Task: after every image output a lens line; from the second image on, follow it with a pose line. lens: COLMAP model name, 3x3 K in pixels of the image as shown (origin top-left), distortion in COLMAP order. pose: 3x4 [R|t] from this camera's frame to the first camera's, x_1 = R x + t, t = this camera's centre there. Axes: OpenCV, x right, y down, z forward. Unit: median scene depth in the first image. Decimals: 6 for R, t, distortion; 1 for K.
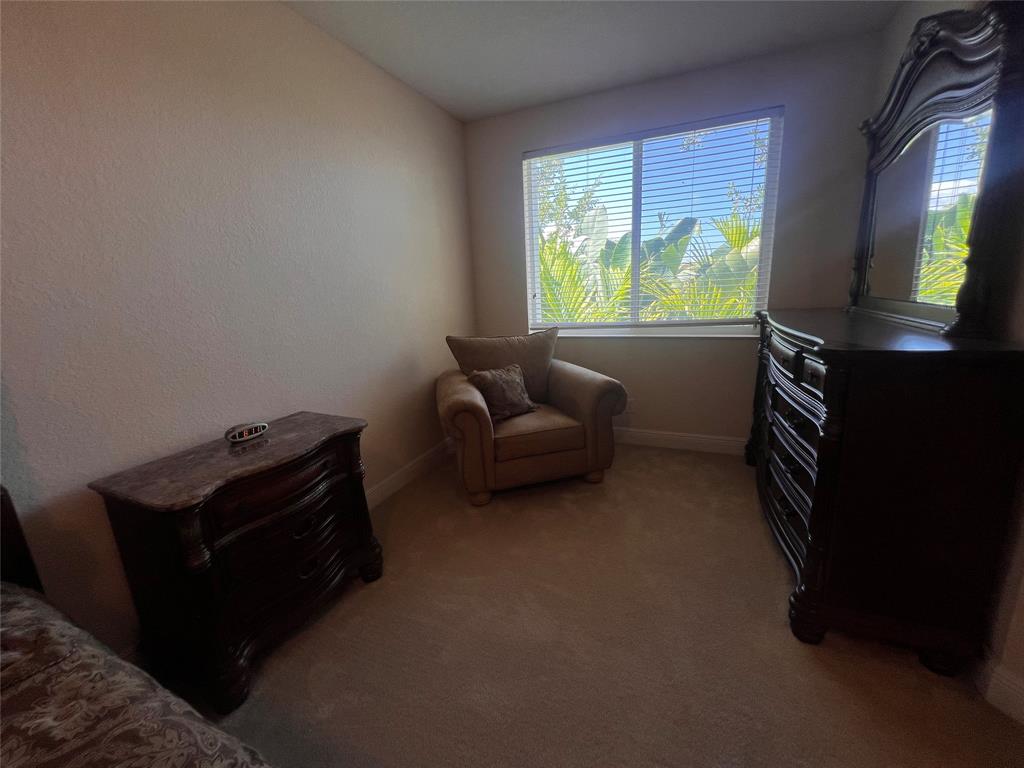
lens RADIAL K [[411.1, 0, 514.0], [0, 411.1, 383.2], [0, 0, 1]] dist [-0.000503, 0.000201]
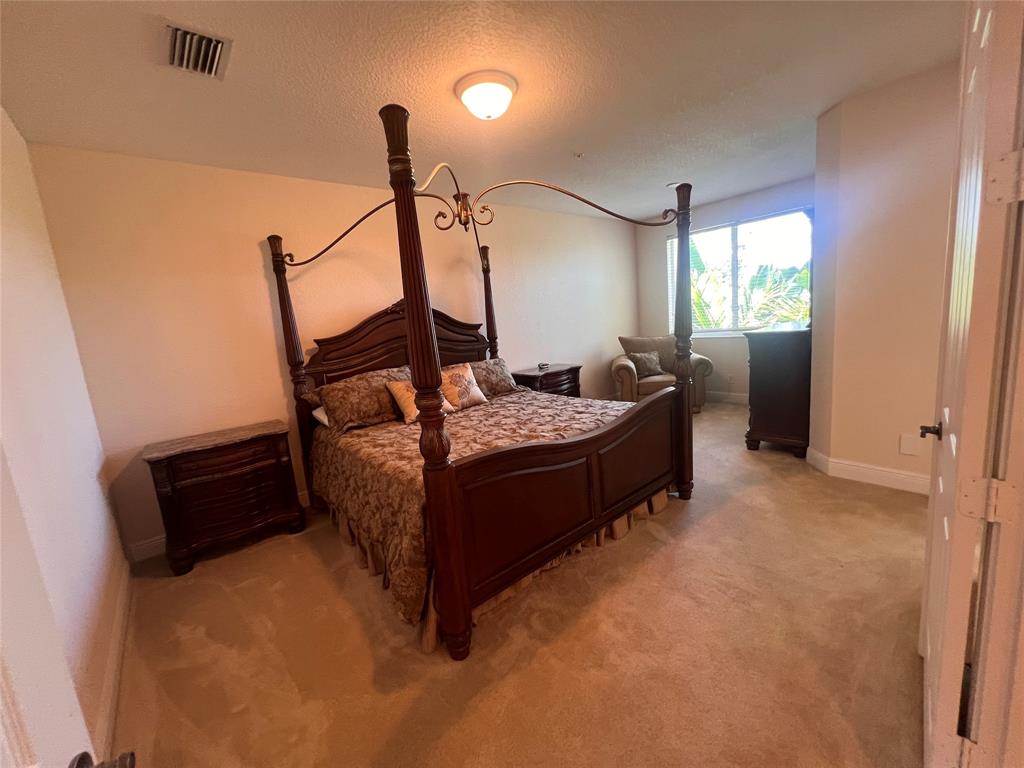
lens RADIAL K [[411.1, 0, 514.0], [0, 411.1, 383.2], [0, 0, 1]] dist [-0.000503, 0.000201]
pose [[0.889261, 0.032546, -0.456241, 0.323188], [-0.054344, 0.997918, -0.034736, 0.223099], [0.454161, 0.055683, 0.889178, -1.079501]]
